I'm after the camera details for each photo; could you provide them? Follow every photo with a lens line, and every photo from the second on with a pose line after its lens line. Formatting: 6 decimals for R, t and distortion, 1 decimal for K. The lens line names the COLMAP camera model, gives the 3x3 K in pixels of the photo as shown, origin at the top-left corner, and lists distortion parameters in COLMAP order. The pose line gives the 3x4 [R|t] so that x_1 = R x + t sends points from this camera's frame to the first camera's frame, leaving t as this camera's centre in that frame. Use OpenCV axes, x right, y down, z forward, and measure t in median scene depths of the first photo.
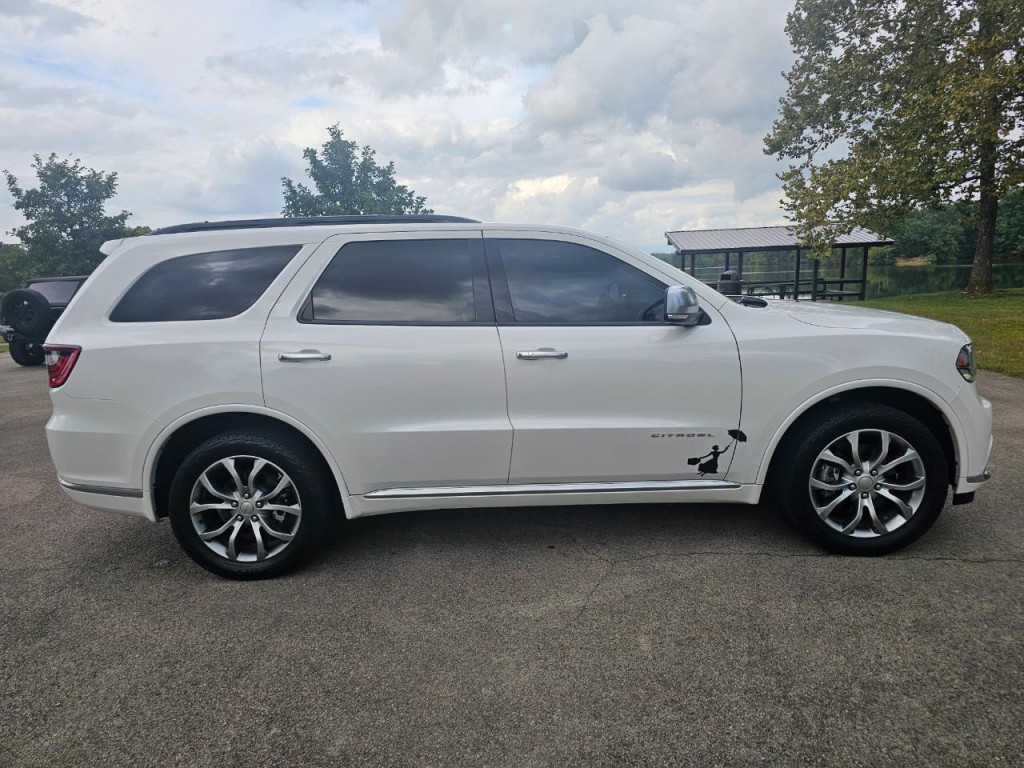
lens RADIAL K [[682.1, 0, 510.9], [0, 682.1, 389.4], [0, 0, 1]] dist [0.047918, -0.034957]
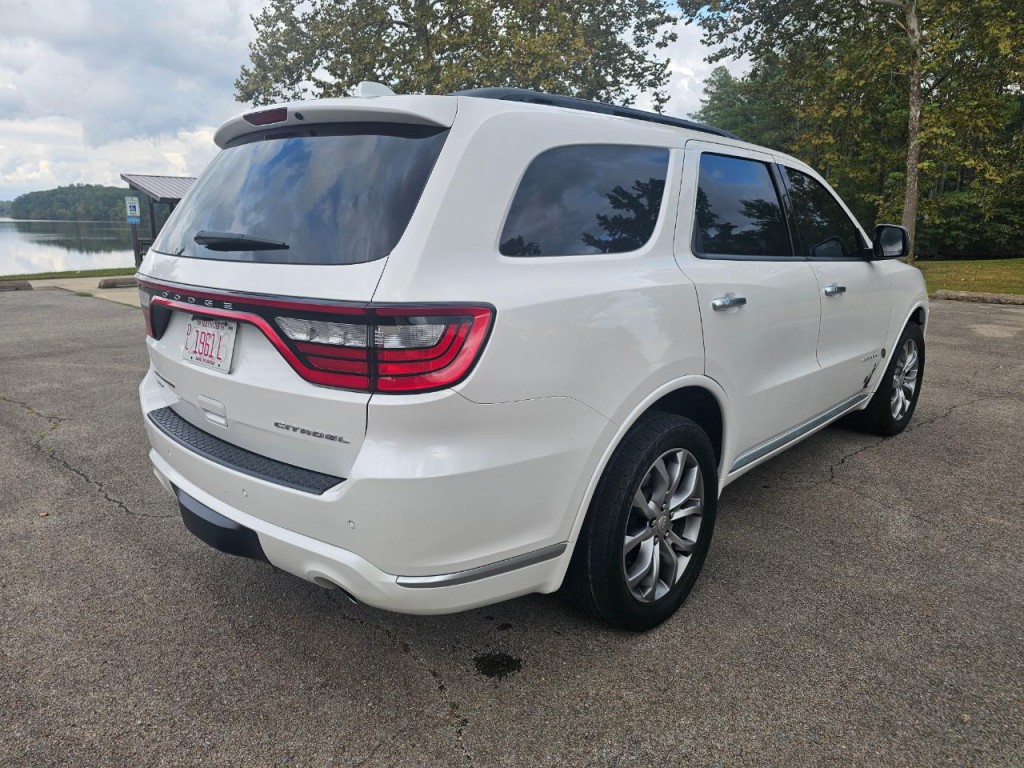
lens RADIAL K [[682.1, 0, 514.7], [0, 682.1, 393.1], [0, 0, 1]] dist [0.047918, -0.034957]
pose [[0.668346, -0.137344, 0.731061, -0.973693], [0.092386, 0.990523, 0.101629, -0.045078], [-0.738091, -0.000383, 0.674701, 0.632687]]
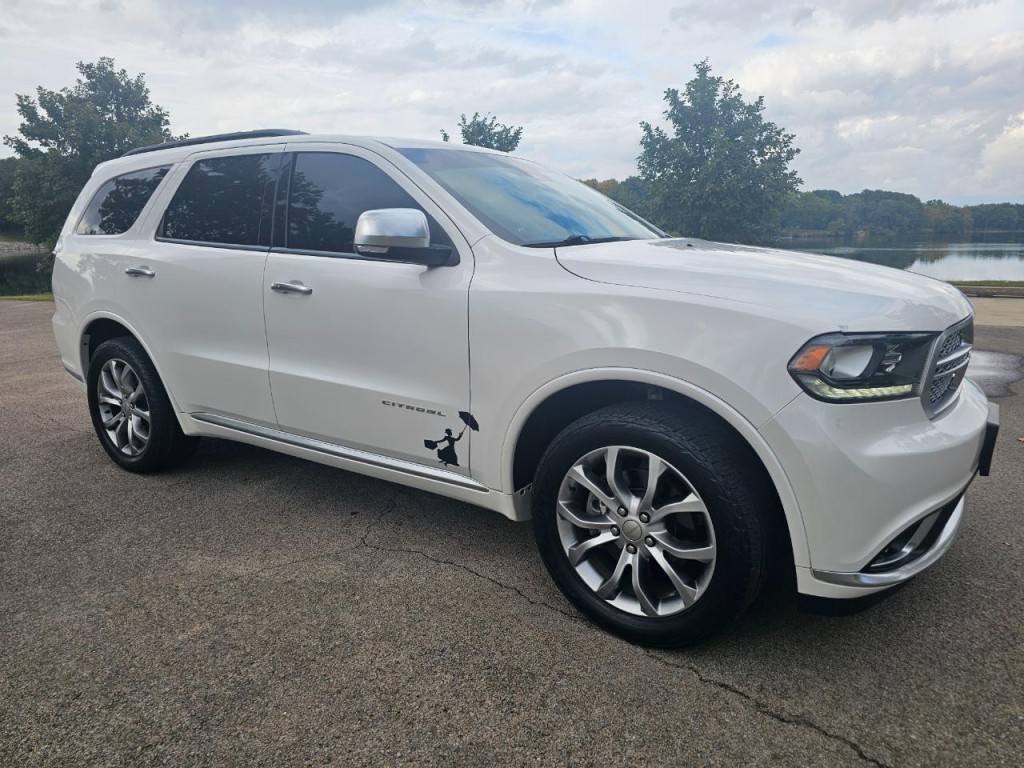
lens RADIAL K [[682.1, 0, 513.4], [0, 682.1, 389.4], [0, 0, 1]] dist [0.047918, -0.034957]
pose [[0.830376, 0.155438, -0.535084, 0.727237], [-0.118614, 0.987603, 0.102819, -0.044439], [0.544433, -0.021910, 0.838518, 0.401371]]
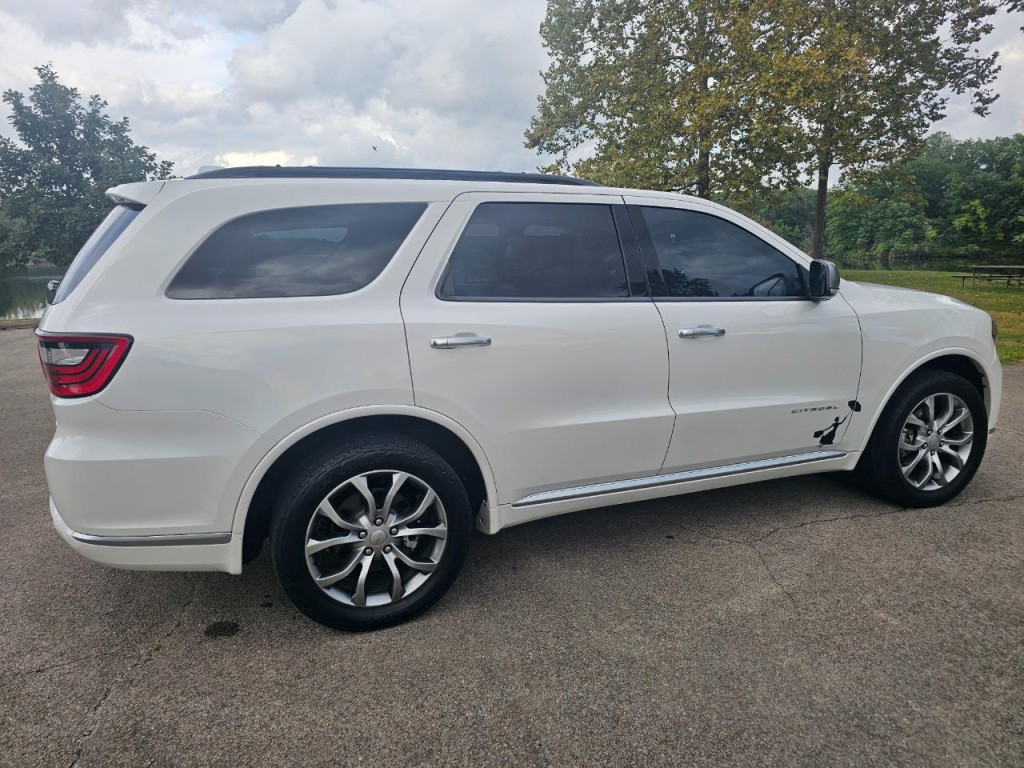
lens RADIAL K [[682.1, 0, 515.6], [0, 682.1, 382.8], [0, 0, 1]] dist [0.047918, -0.034957]
pose [[0.923034, -0.048503, 0.381649, -0.524931], [0.044119, 0.998821, 0.020234, -0.011626], [-0.382180, -0.001838, 0.924086, 0.219752]]
